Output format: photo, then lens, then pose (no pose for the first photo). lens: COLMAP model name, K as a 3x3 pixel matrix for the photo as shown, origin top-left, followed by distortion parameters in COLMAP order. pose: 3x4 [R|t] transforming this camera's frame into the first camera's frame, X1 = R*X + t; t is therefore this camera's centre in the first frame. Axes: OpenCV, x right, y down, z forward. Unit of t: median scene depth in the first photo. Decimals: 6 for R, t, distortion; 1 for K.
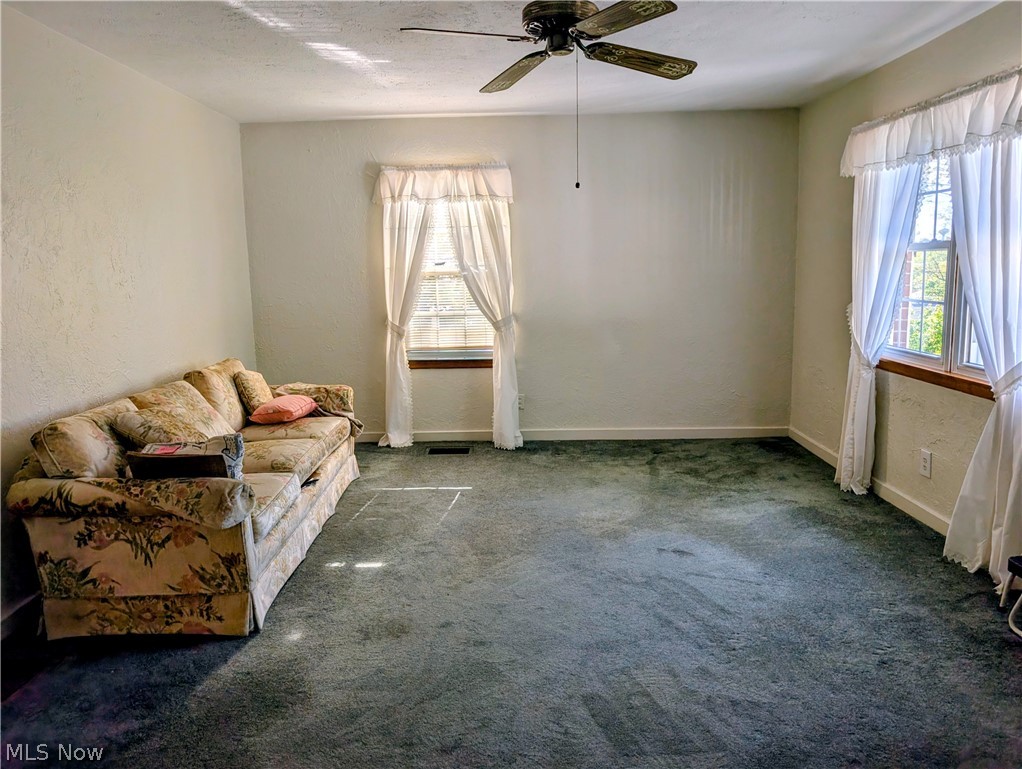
lens RADIAL K [[795.2, 0, 511.0], [0, 795.2, 384.5], [0, 0, 1]] dist [0.067101, 0.001507]
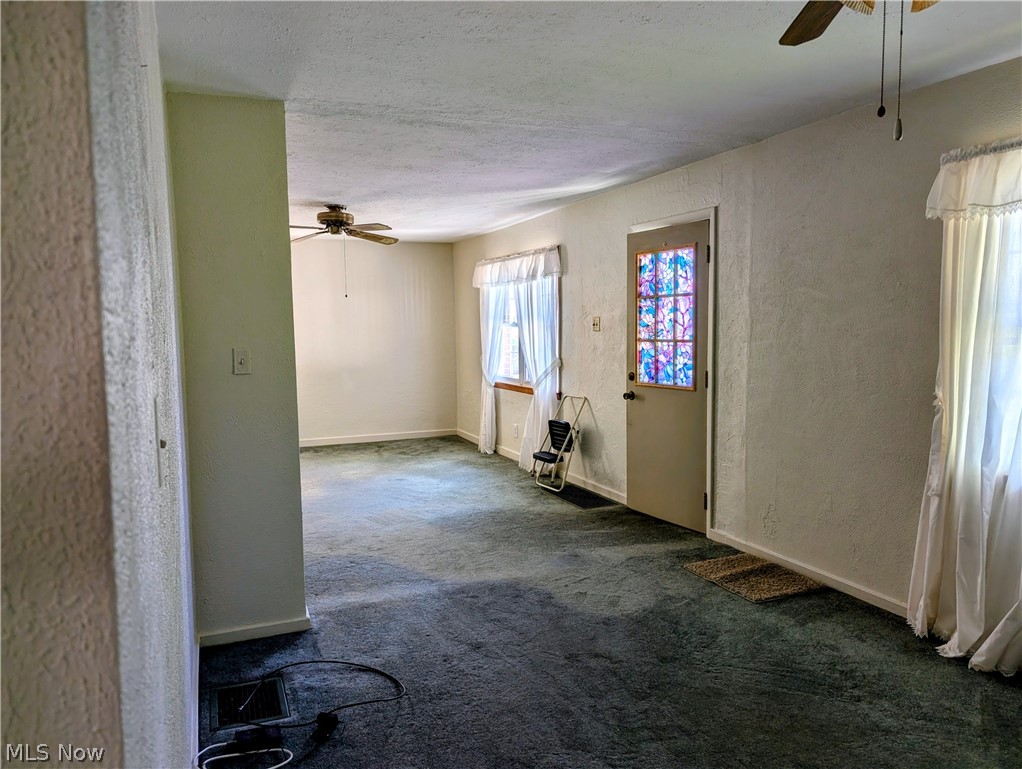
lens RADIAL K [[727.9, 0, 511.0], [0, 727.9, 384.5], [0, 0, 1]] dist [0.056205, -0.043998]
pose [[0.924804, -0.026597, 0.379513, -0.166811], [0.055480, 0.996318, -0.065370, 0.089151], [-0.376377, 0.081510, 0.922874, -0.613663]]
